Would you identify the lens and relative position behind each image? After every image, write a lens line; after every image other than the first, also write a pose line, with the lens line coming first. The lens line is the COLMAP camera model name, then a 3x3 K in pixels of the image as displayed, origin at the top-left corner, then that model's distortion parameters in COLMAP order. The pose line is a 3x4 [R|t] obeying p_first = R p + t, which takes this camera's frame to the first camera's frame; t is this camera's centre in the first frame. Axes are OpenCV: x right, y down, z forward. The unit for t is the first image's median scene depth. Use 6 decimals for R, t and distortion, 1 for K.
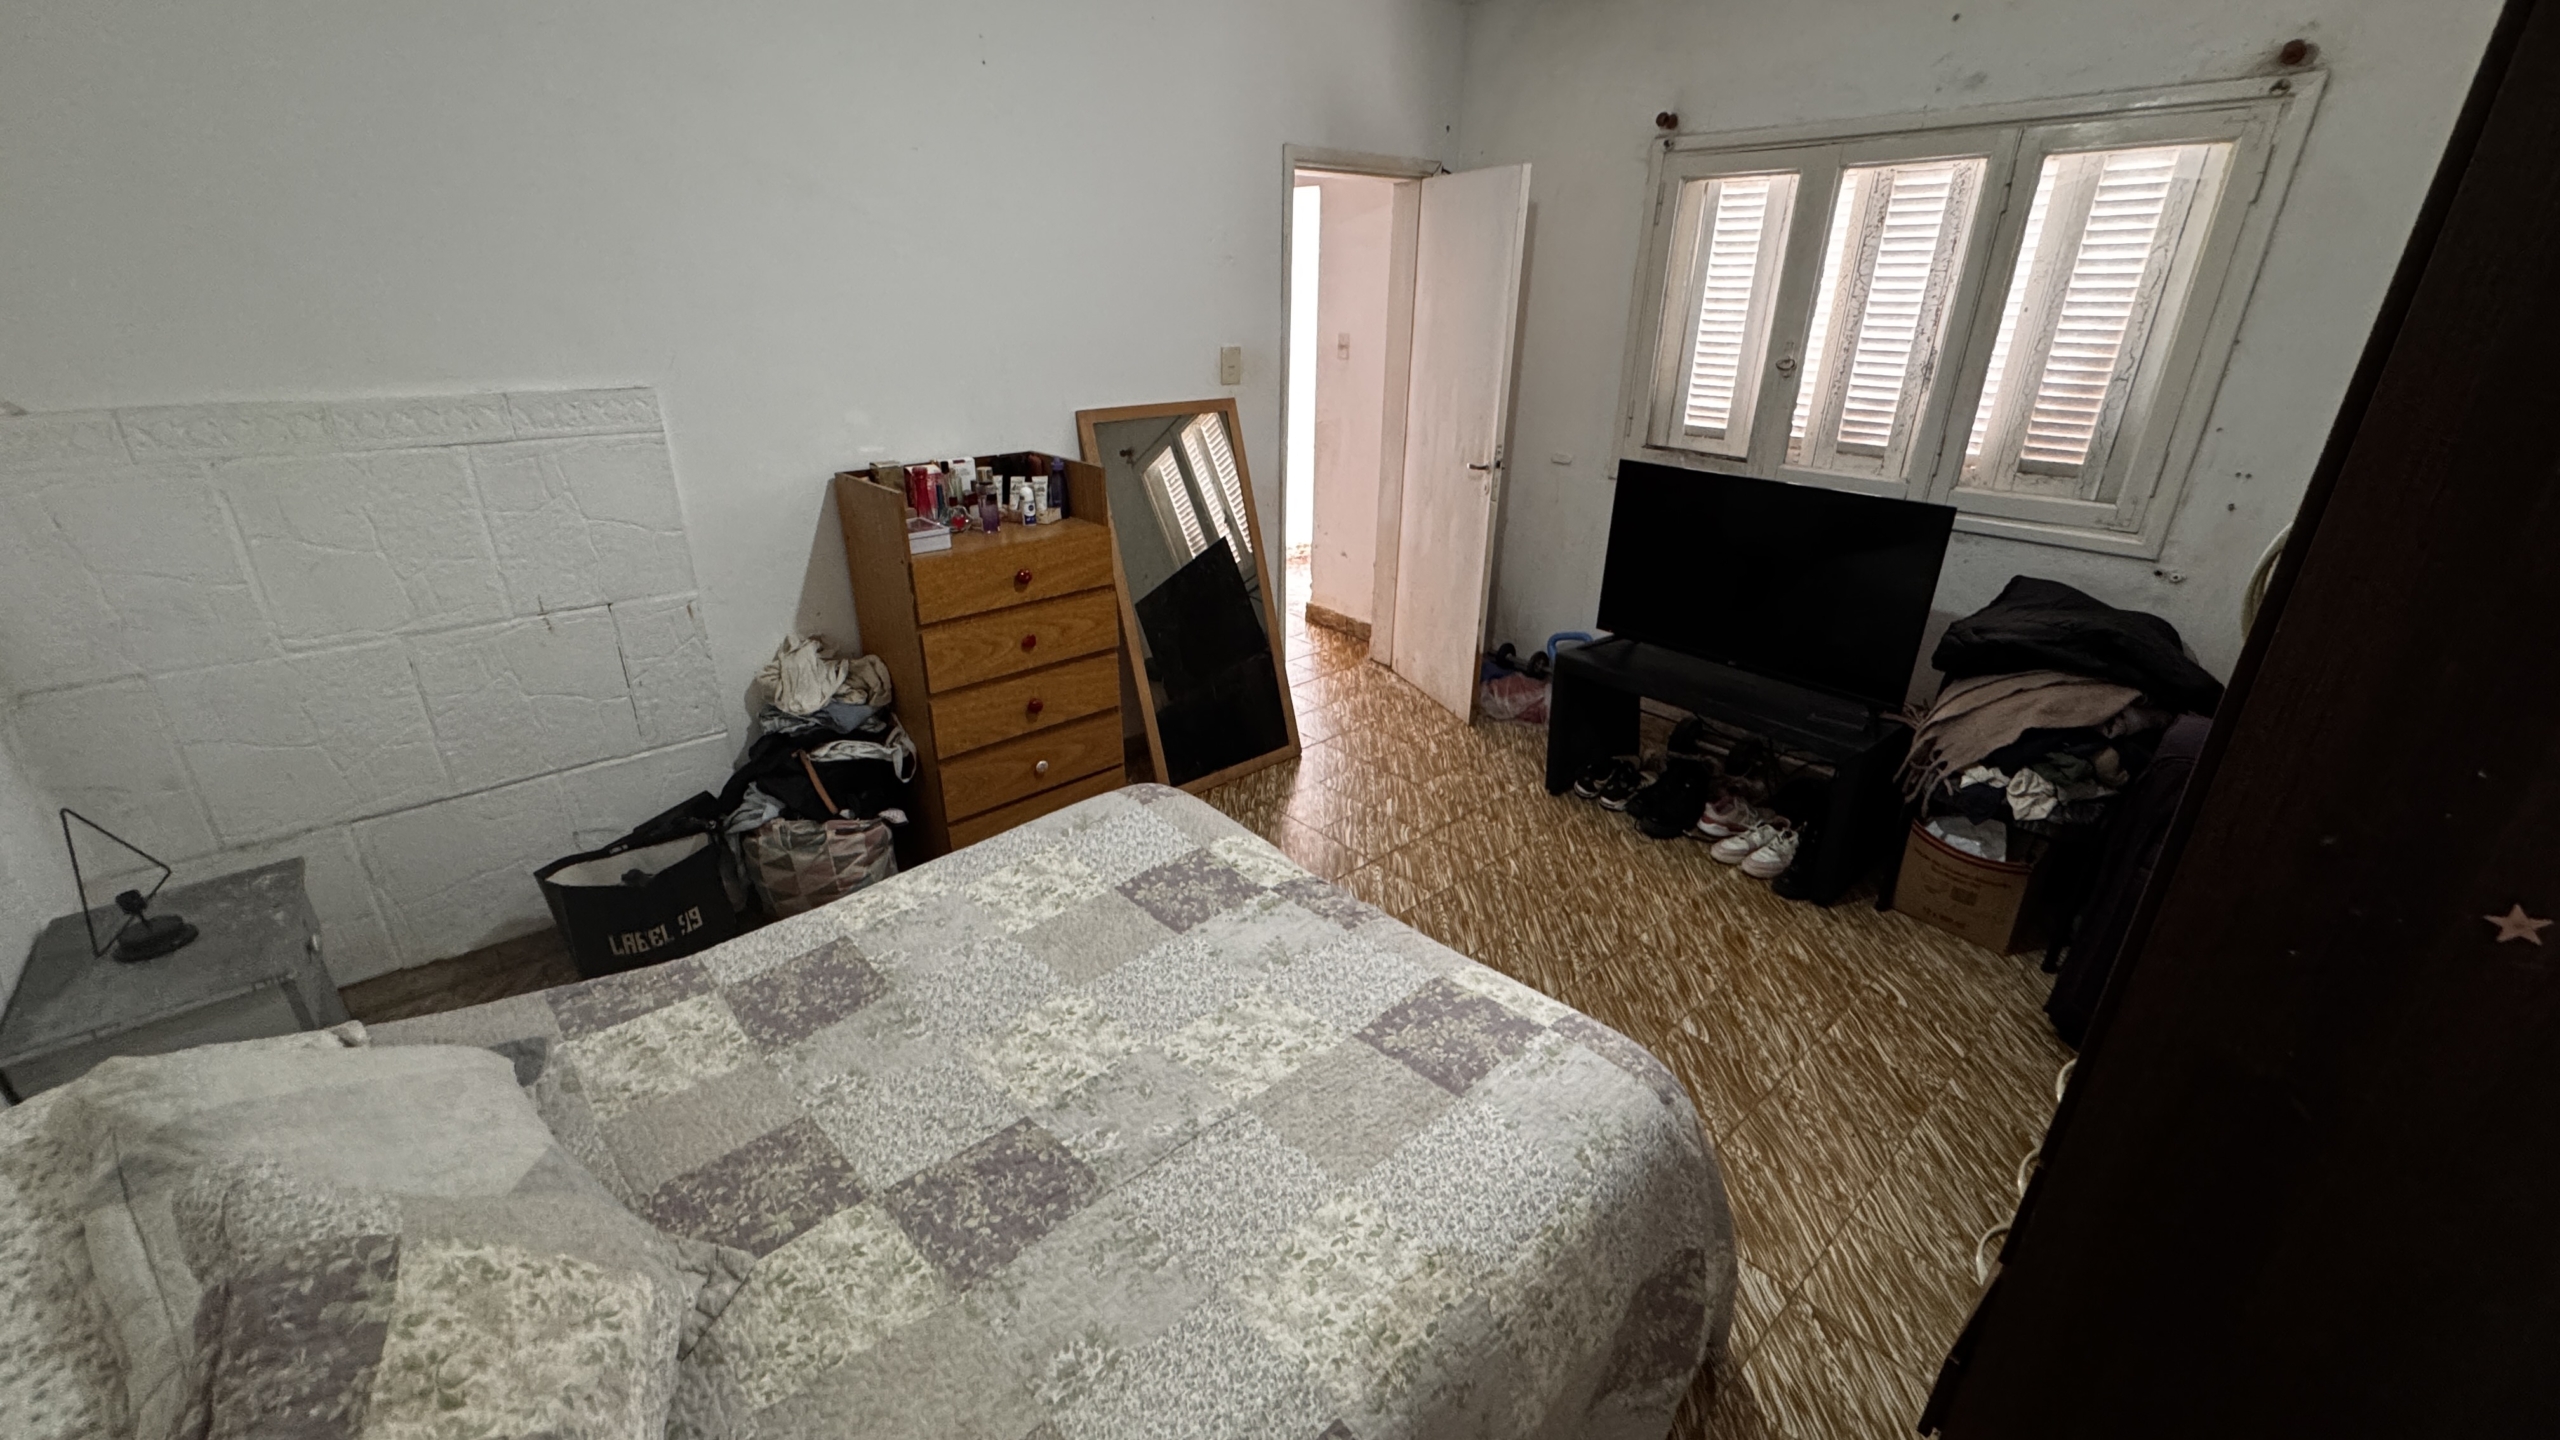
lens RADIAL K [[1009.1, 0, 1282.5], [0, 1009.1, 710.8], [0, 0, 1]] dist [-0.001543, -0.000235]
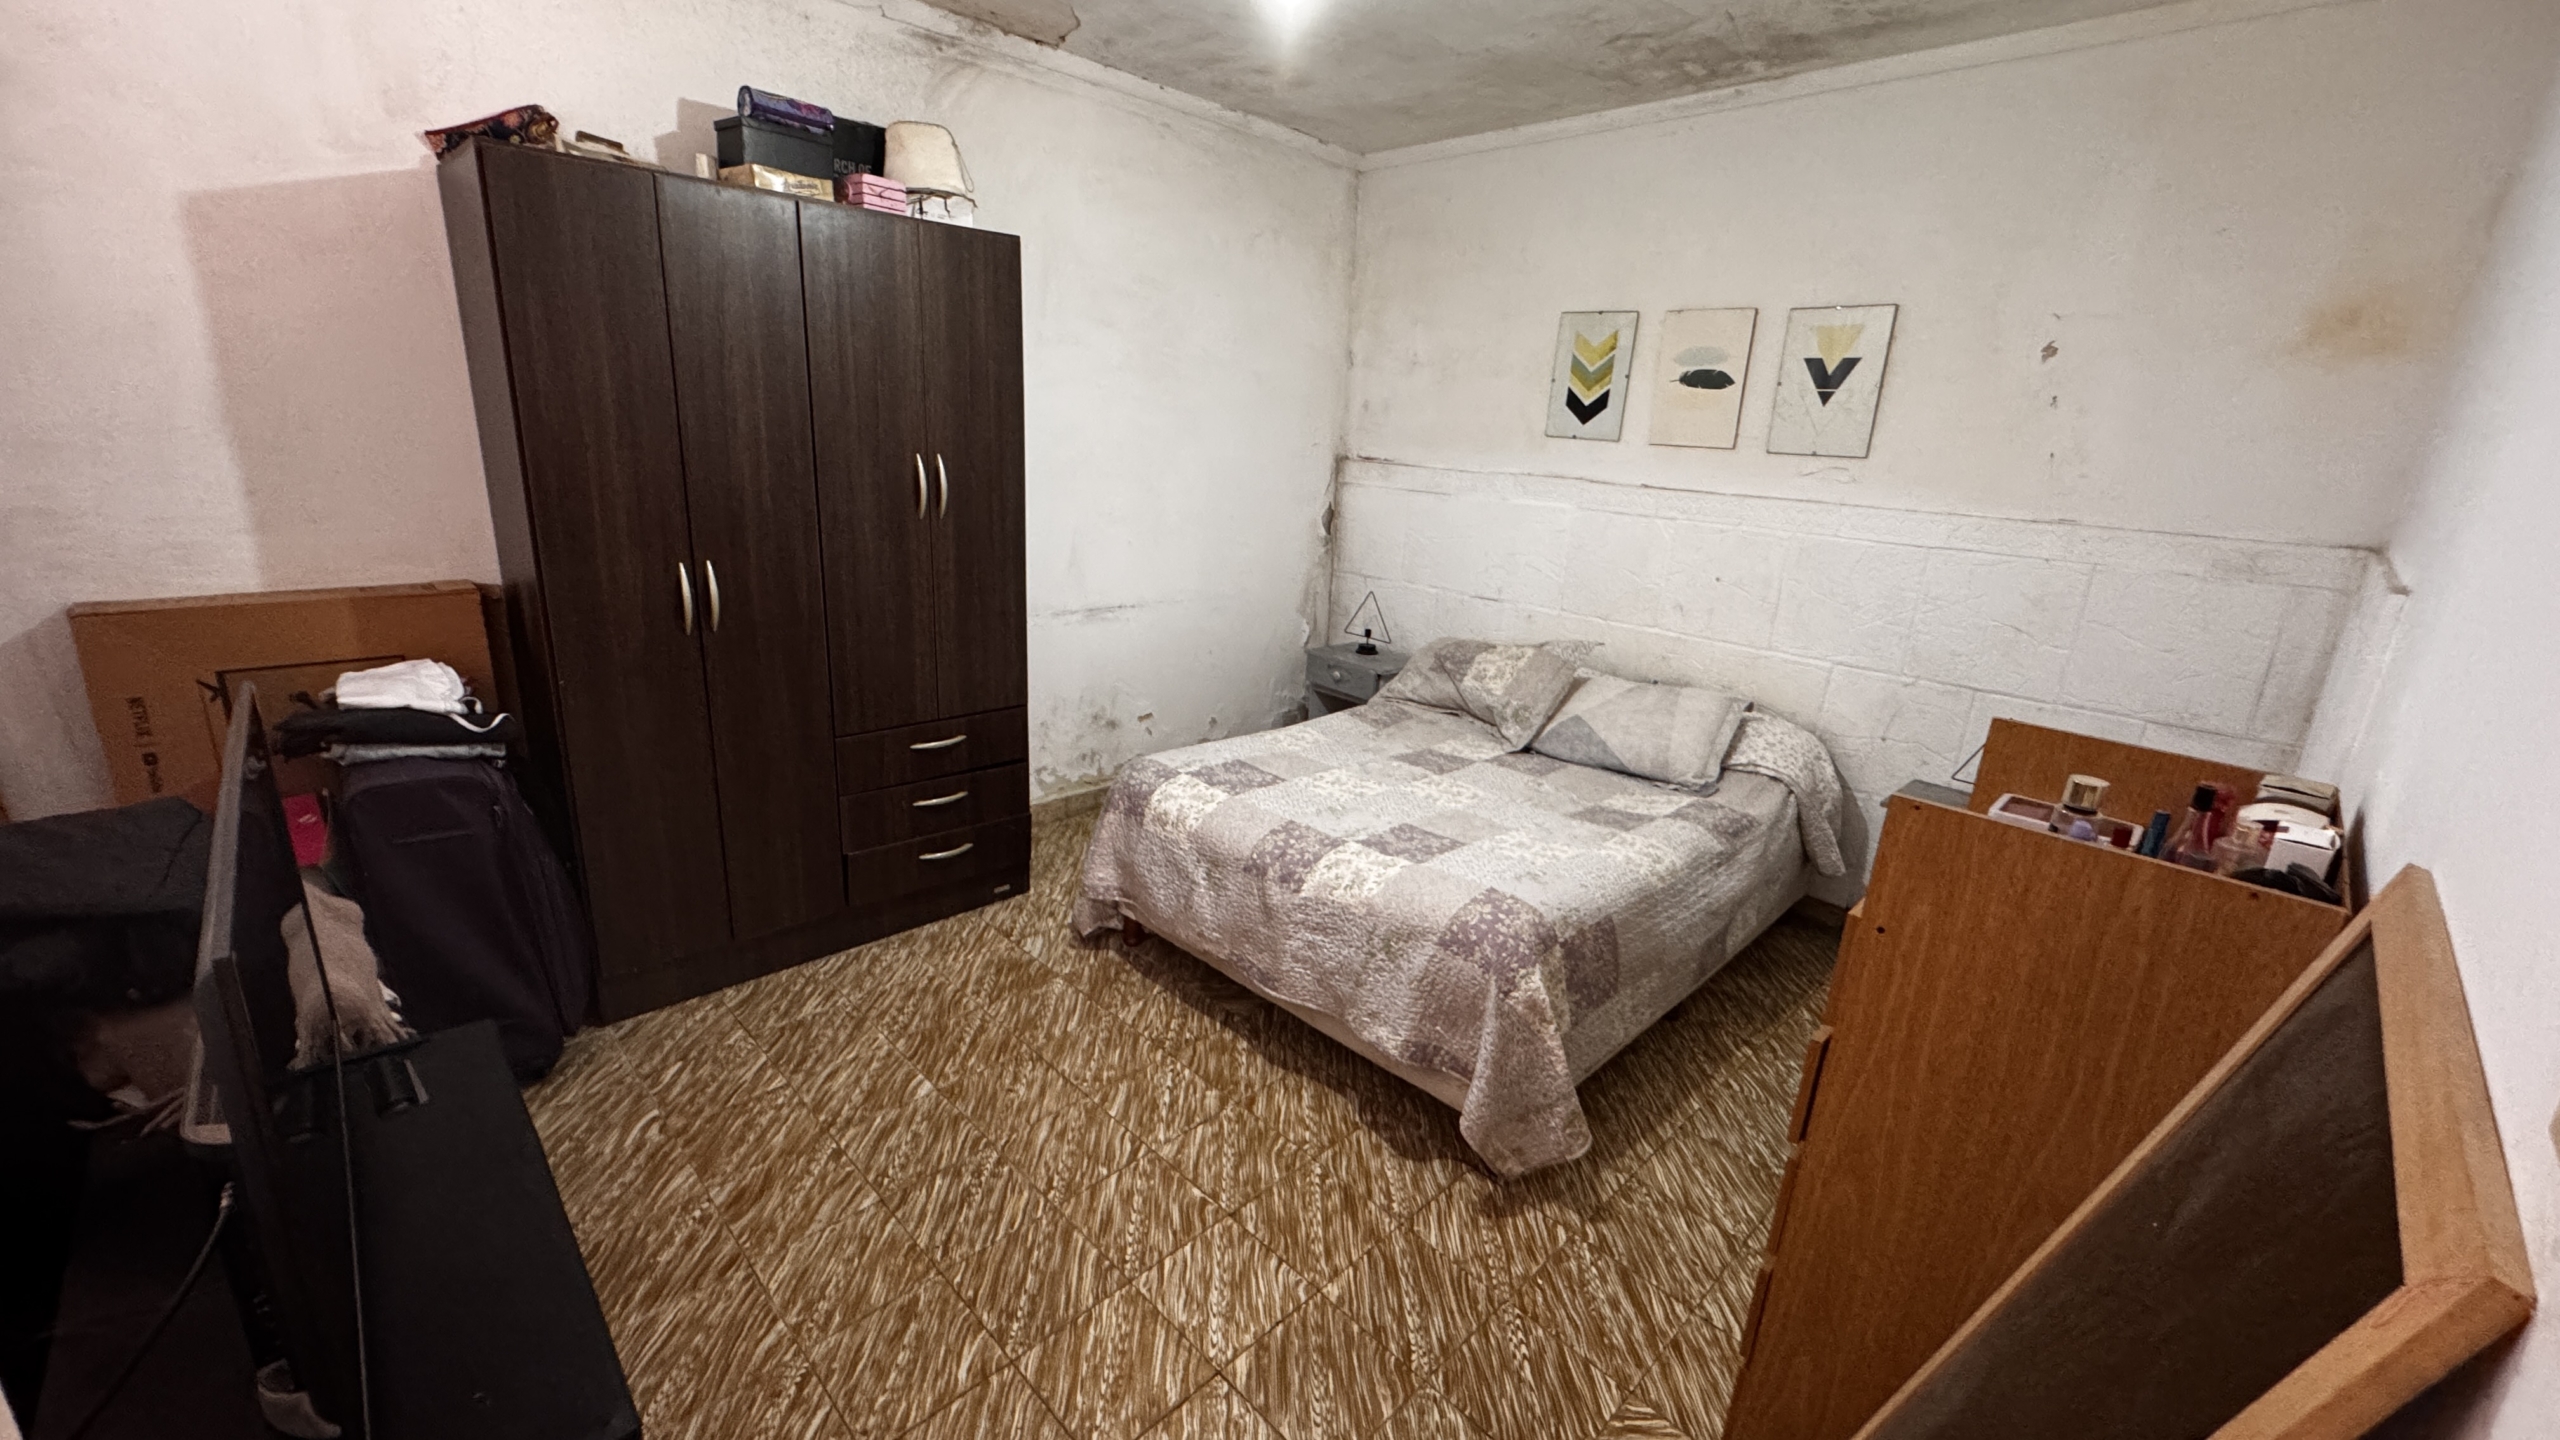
lens RADIAL K [[1009.1, 0, 1282.5], [0, 1009.1, 710.8], [0, 0, 1]] dist [-0.001543, -0.000235]
pose [[-0.996559, -0.045431, -0.069326, 0.190961], [-0.079058, 0.772239, 0.630394, -0.842181], [0.024896, 0.633705, -0.773174, 2.088887]]
